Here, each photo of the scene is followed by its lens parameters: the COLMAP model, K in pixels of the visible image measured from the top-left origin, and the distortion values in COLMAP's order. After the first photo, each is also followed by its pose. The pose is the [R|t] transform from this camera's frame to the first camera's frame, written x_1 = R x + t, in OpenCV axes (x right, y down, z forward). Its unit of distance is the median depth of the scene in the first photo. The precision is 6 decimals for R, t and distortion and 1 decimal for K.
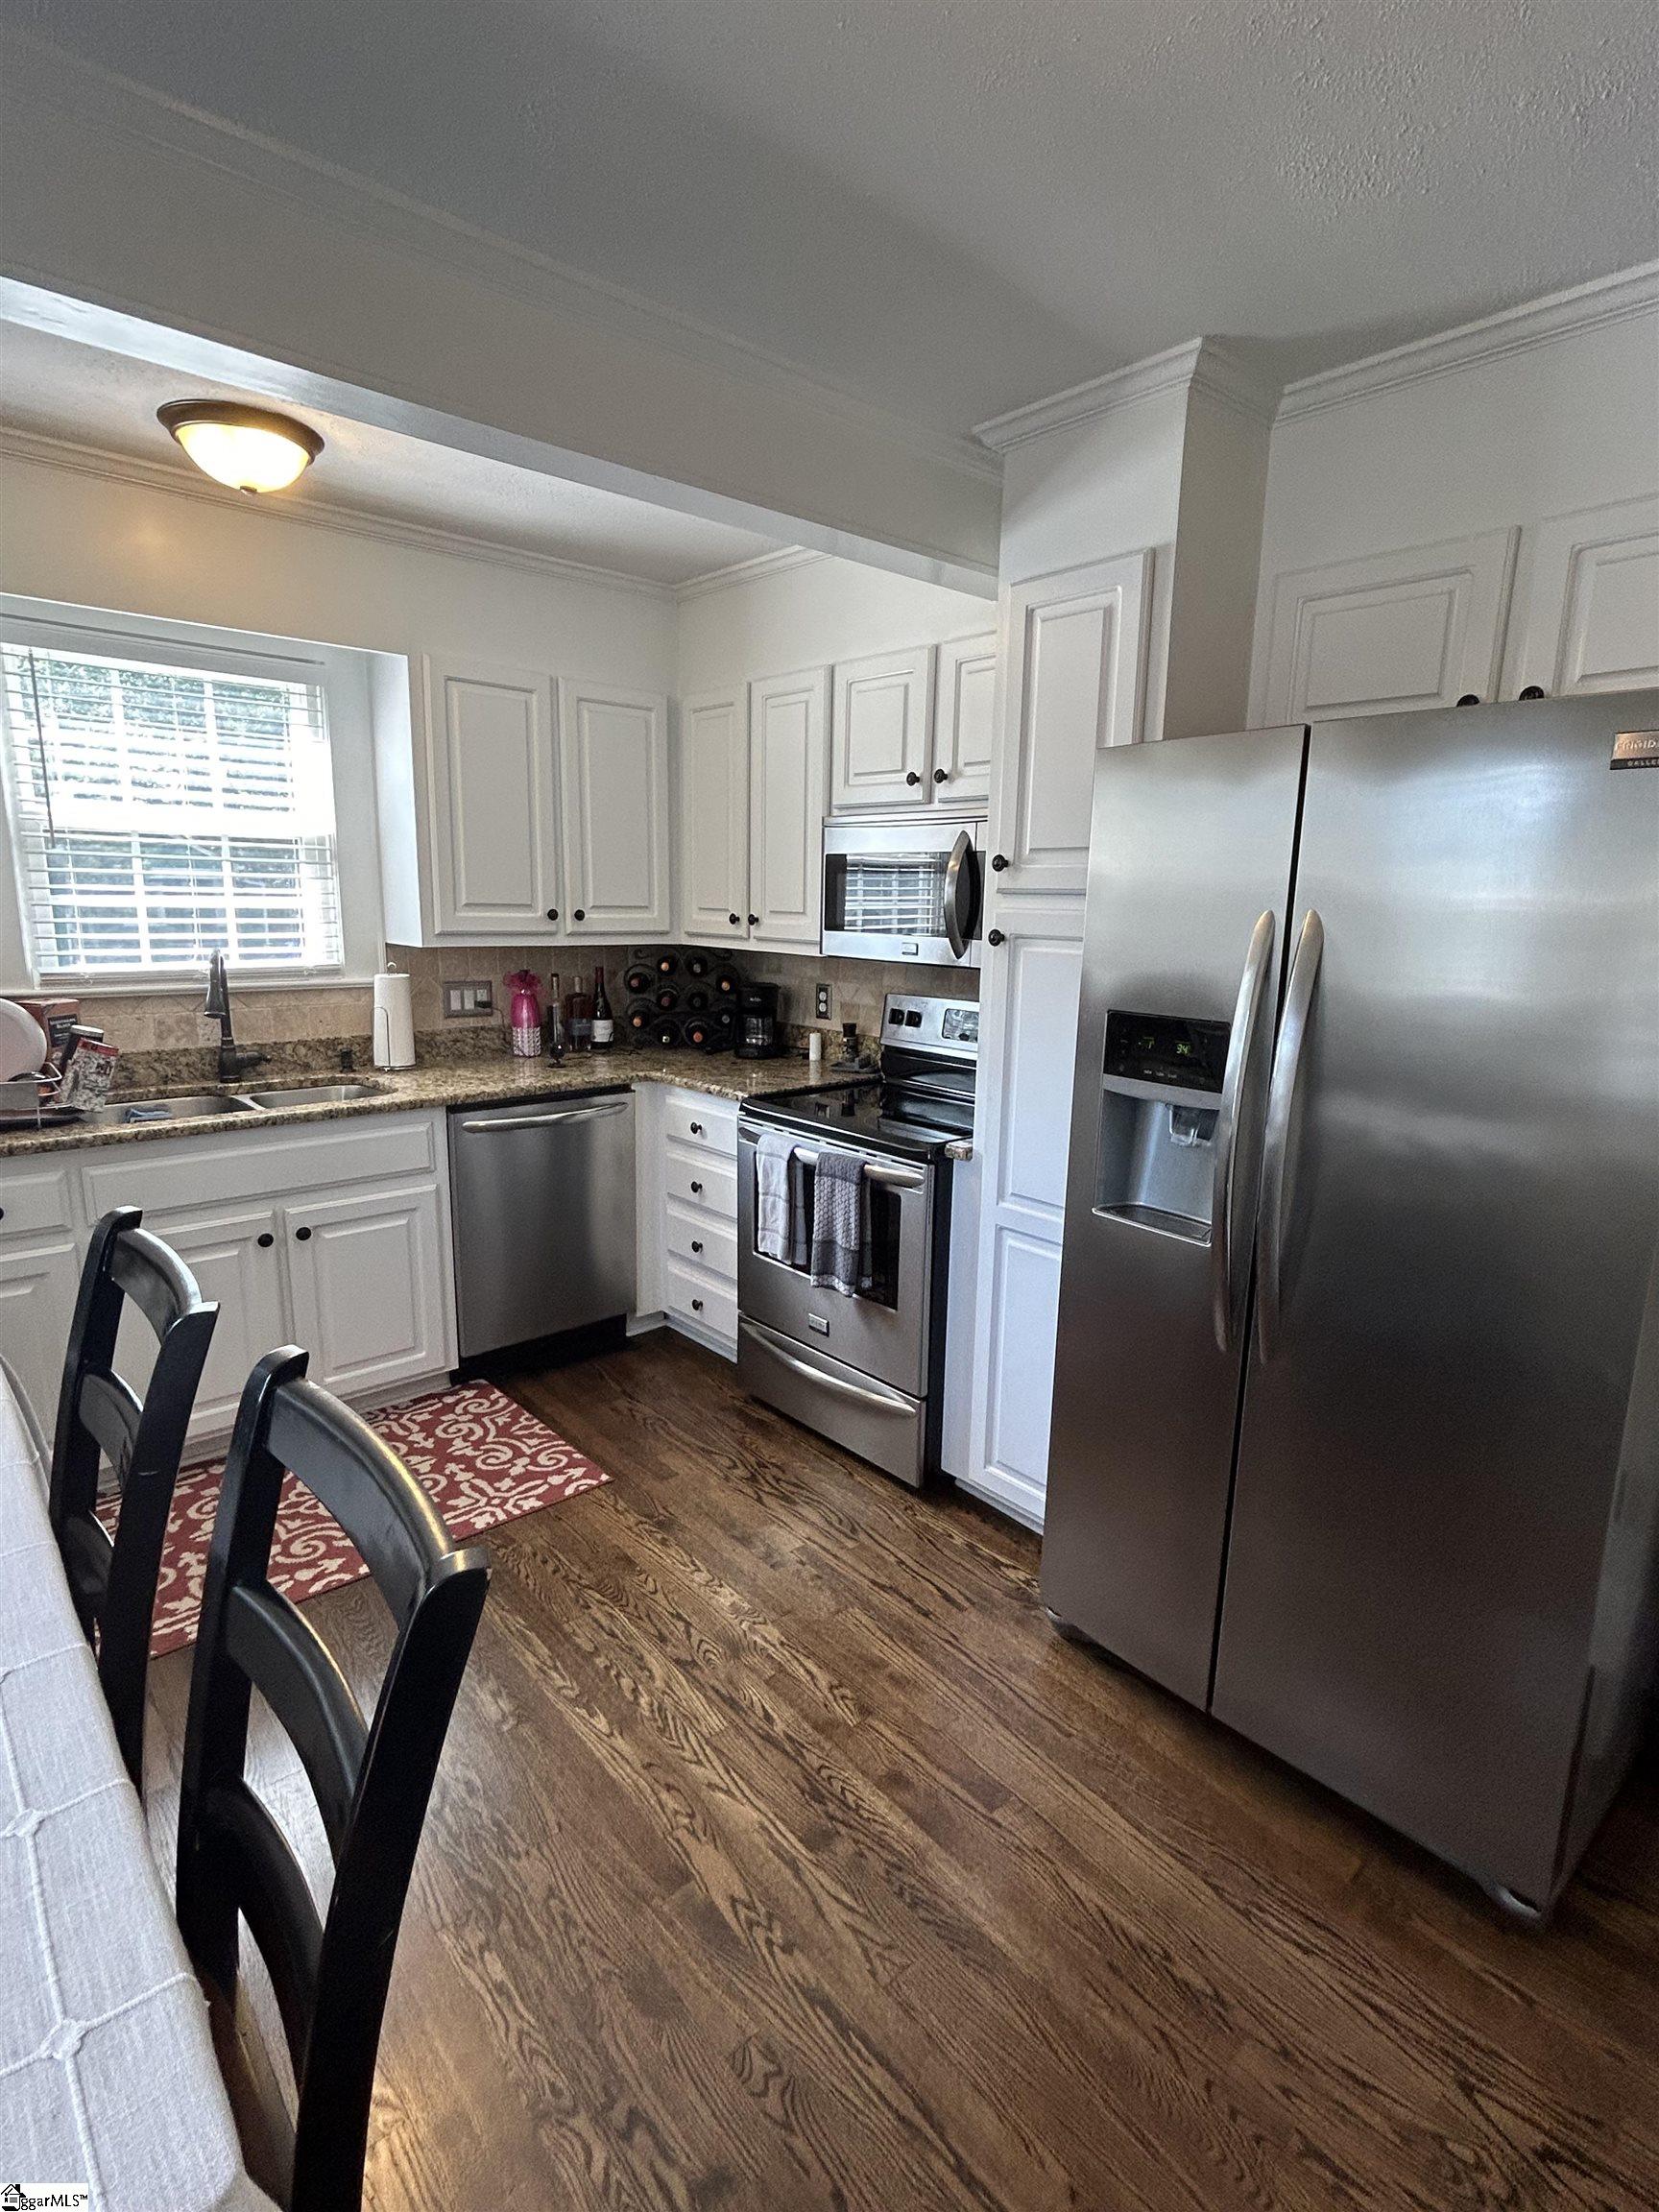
lens RADIAL K [[1087.0, 0, 829.5], [0, 1087.0, 1106.0], [0, 0, 1]] dist [-0.017331, 0.014329]
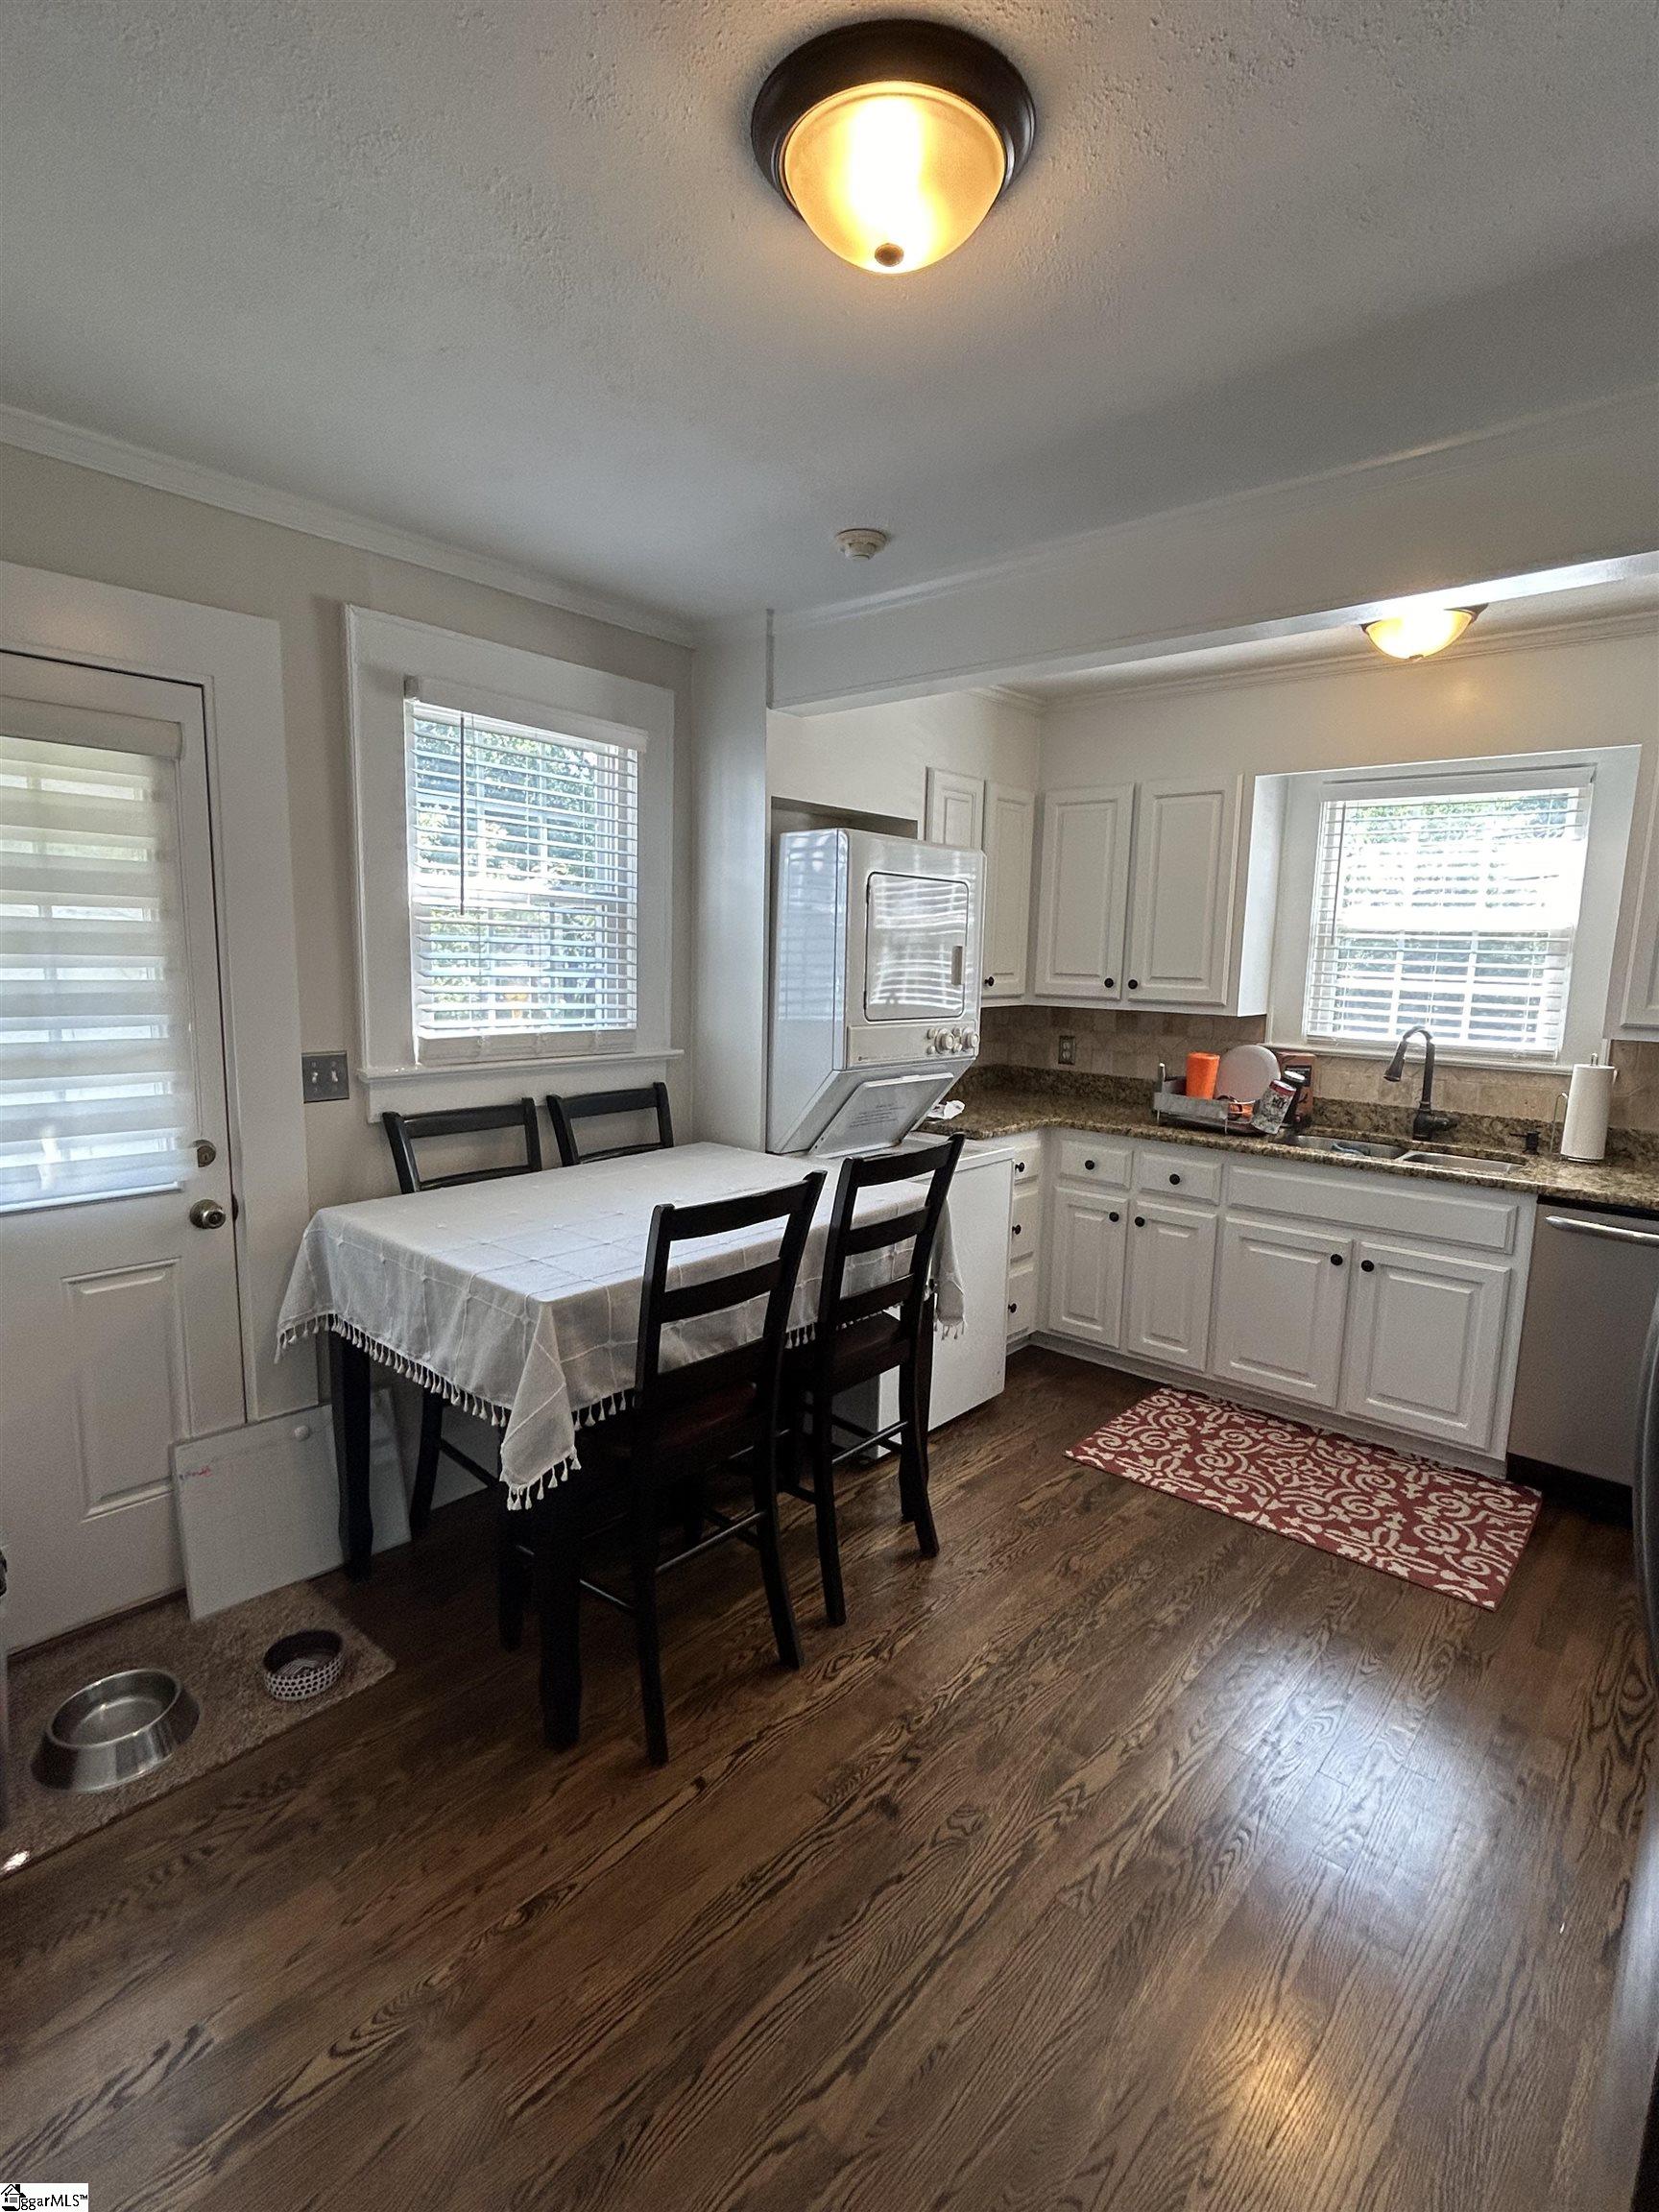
lens RADIAL K [[1087.0, 0, 829.5], [0, 1087.0, 1106.0], [0, 0, 1]] dist [-0.017331, 0.014329]
pose [[0.121445, 0.127727, -0.984346, 0.560842], [-0.212248, 0.972091, 0.099950, -0.042792], [0.969640, 0.196787, 0.145165, 0.225736]]
